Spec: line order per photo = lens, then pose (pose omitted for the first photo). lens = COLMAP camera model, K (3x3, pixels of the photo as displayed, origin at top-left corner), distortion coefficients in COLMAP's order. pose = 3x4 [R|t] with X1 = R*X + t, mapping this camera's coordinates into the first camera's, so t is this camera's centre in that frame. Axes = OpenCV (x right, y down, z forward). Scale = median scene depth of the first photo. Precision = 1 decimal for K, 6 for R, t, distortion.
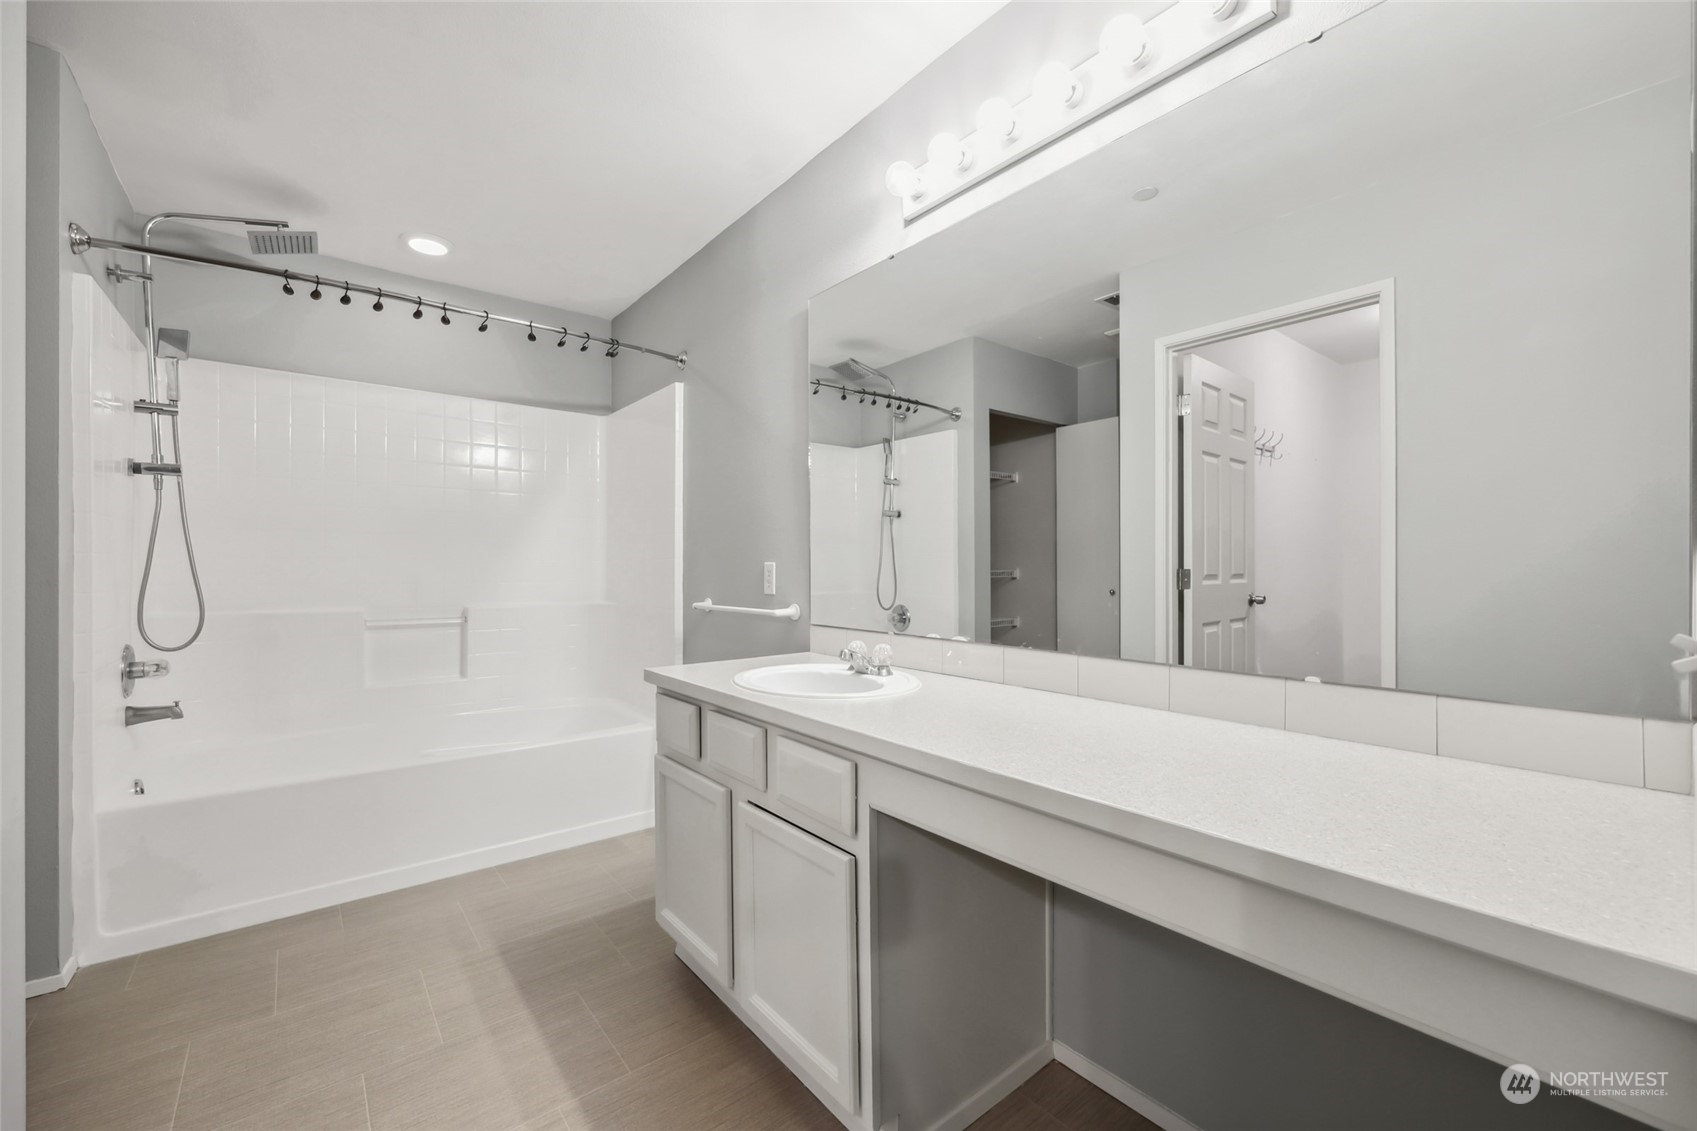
lens RADIAL K [[688.6, 0, 848.5], [0, 688.6, 562.0], [0, 0, 1]] dist [-0.000499, 0.000106]
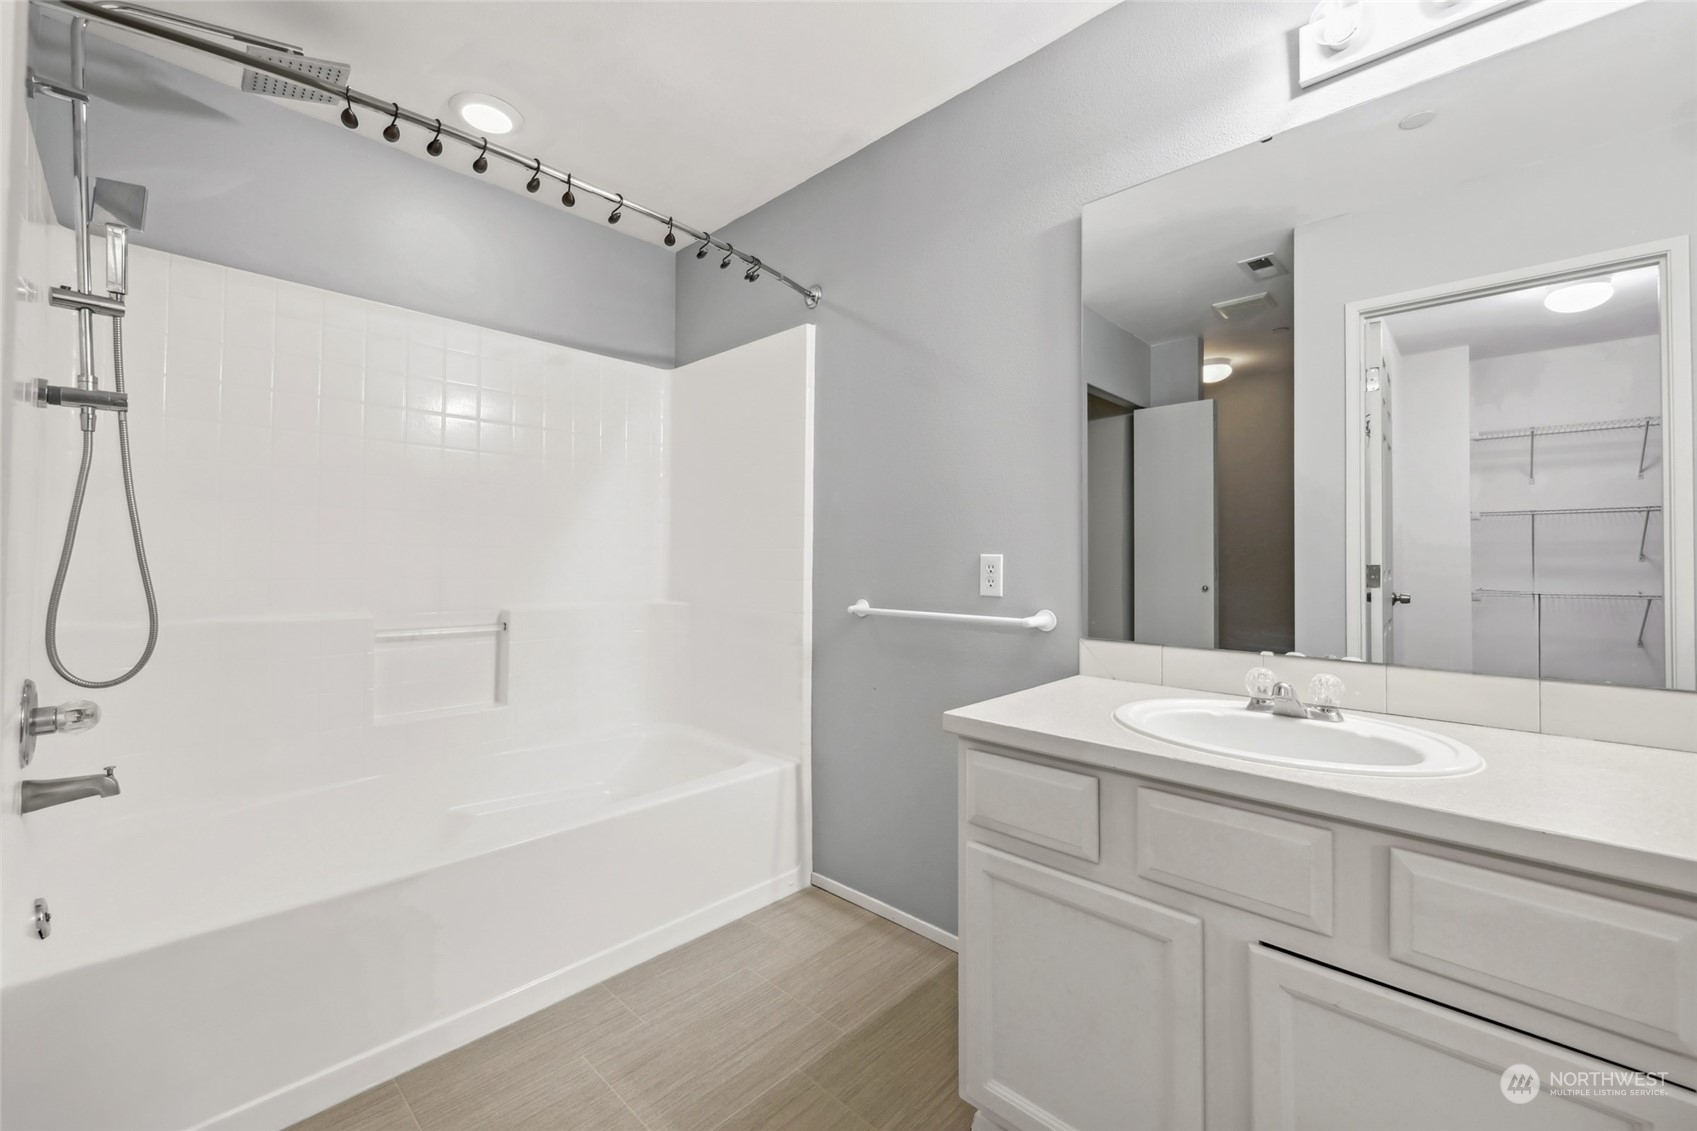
lens RADIAL K [[690.5, 0, 850.9], [0, 690.5, 540.9], [0, 0, 1]] dist [0.000432, 0.000246]
pose [[0.991421, 0.010421, 0.130288, -0.387785], [-0.008122, 0.999802, -0.018160, 0.001051], [-0.130452, 0.016946, 0.991310, 0.280421]]
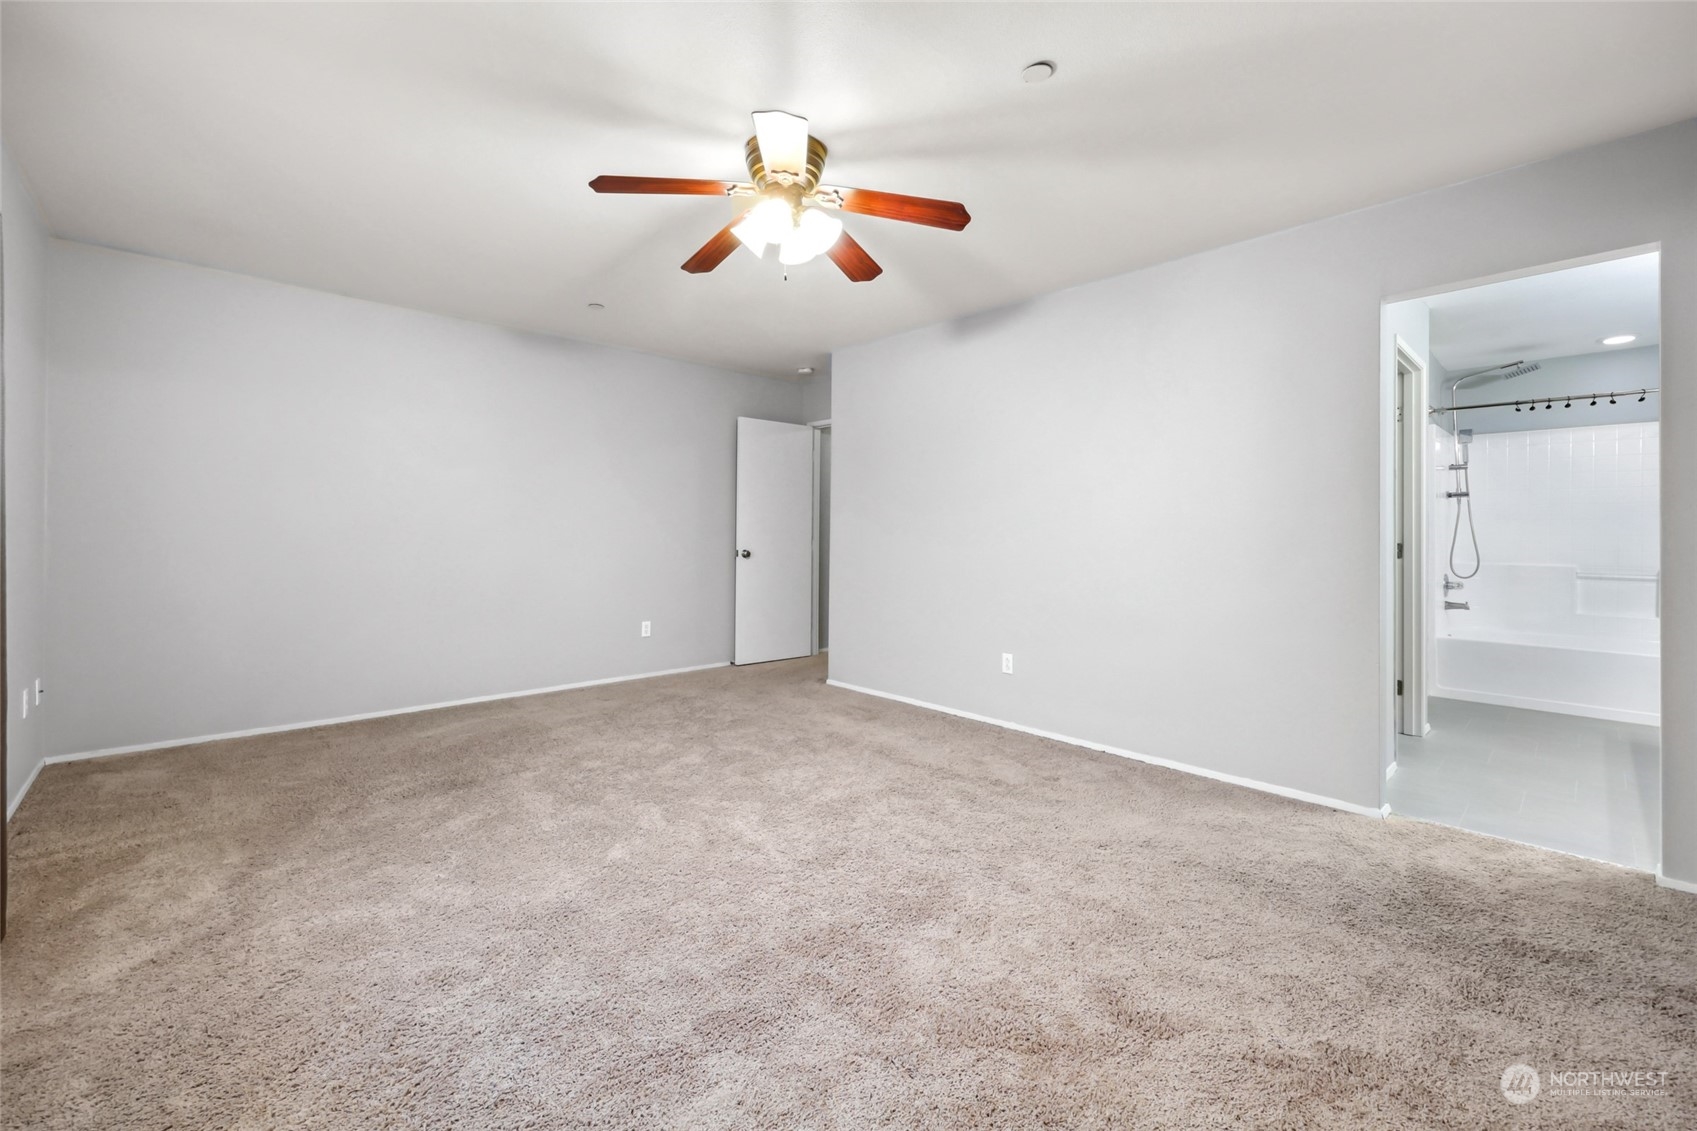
lens RADIAL K [[690.5, 0, 850.9], [0, 690.5, 540.9], [0, 0, 1]] dist [0.000432, 0.000246]
pose [[0.072533, 0.004407, -0.997356, 1.040371], [-0.000172, 0.999990, 0.004406, 0.002440], [0.997366, -0.000148, 0.072533, -1.079713]]
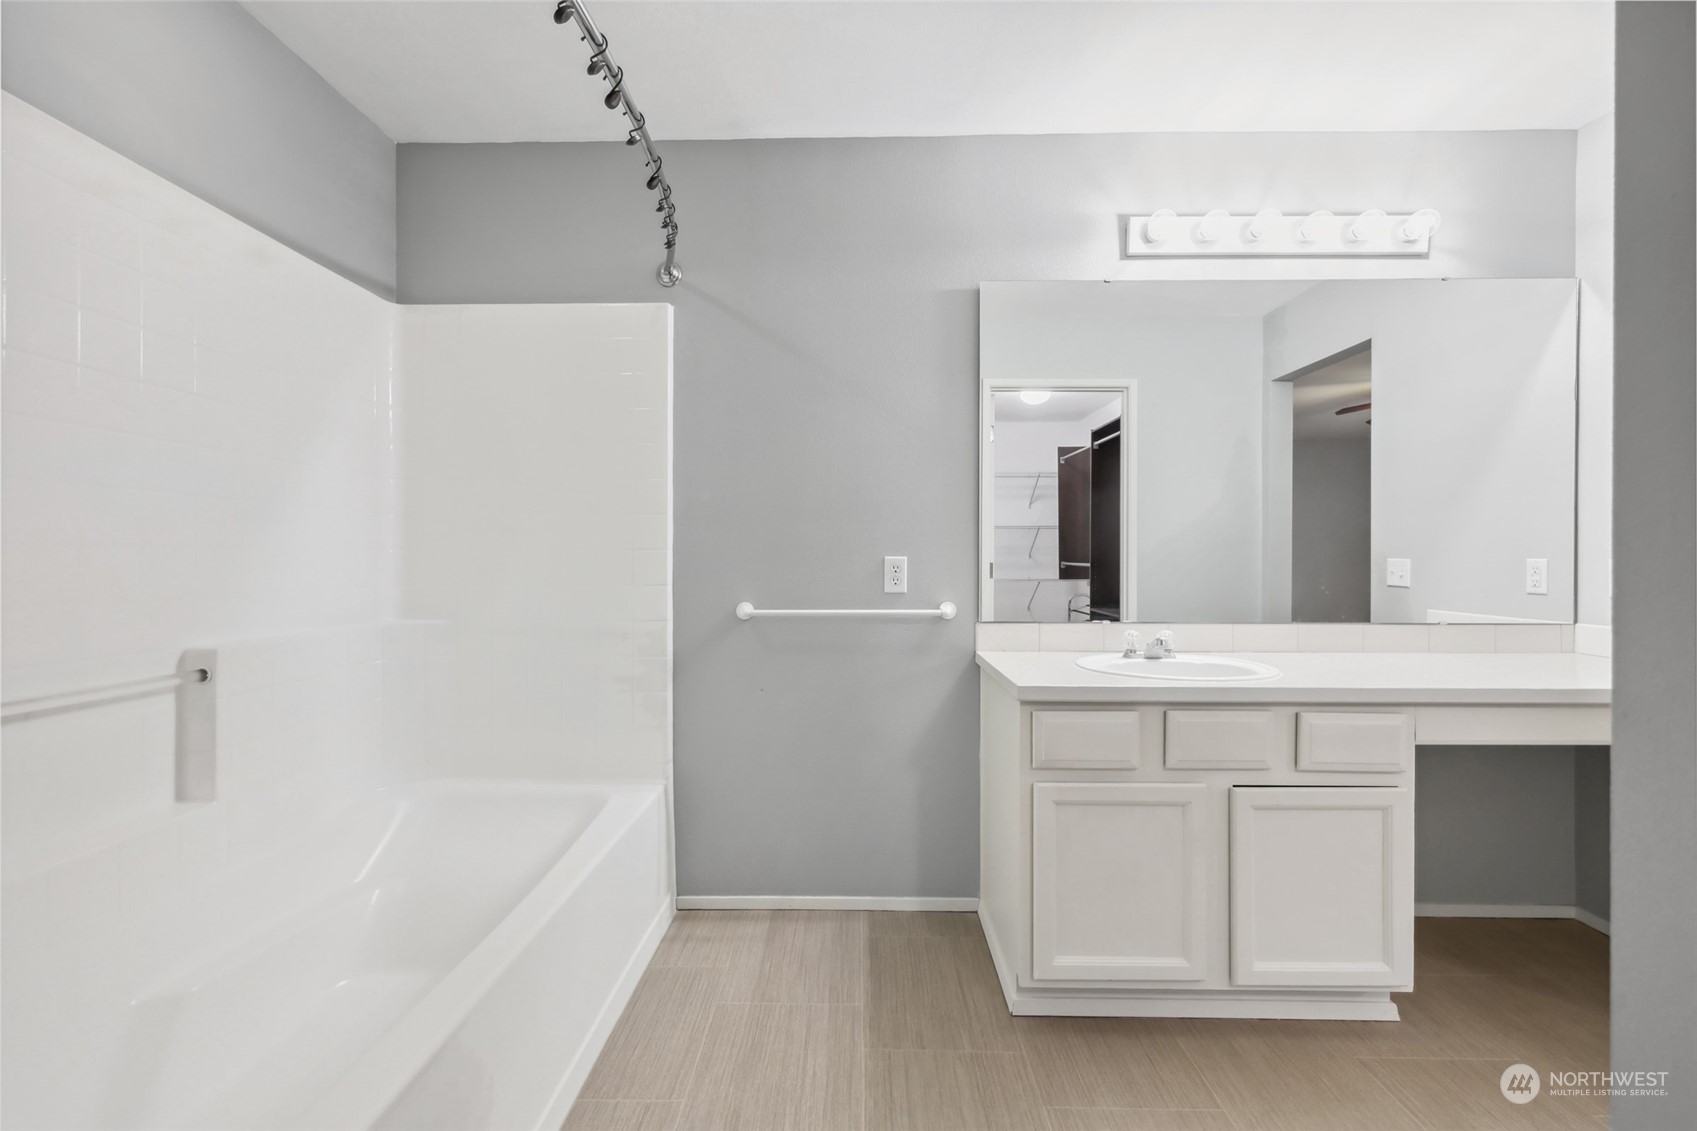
lens RADIAL K [[683.0, 0, 850.2], [0, 683.0, 553.8], [0, 0, 1]] dist [-0.000312, 0.000006]
pose [[0.637469, 0.007744, 0.770437, -0.868638], [-0.007294, 0.999965, -0.004016, 0.001091], [-0.770441, -0.003060, 0.637504, 0.517656]]
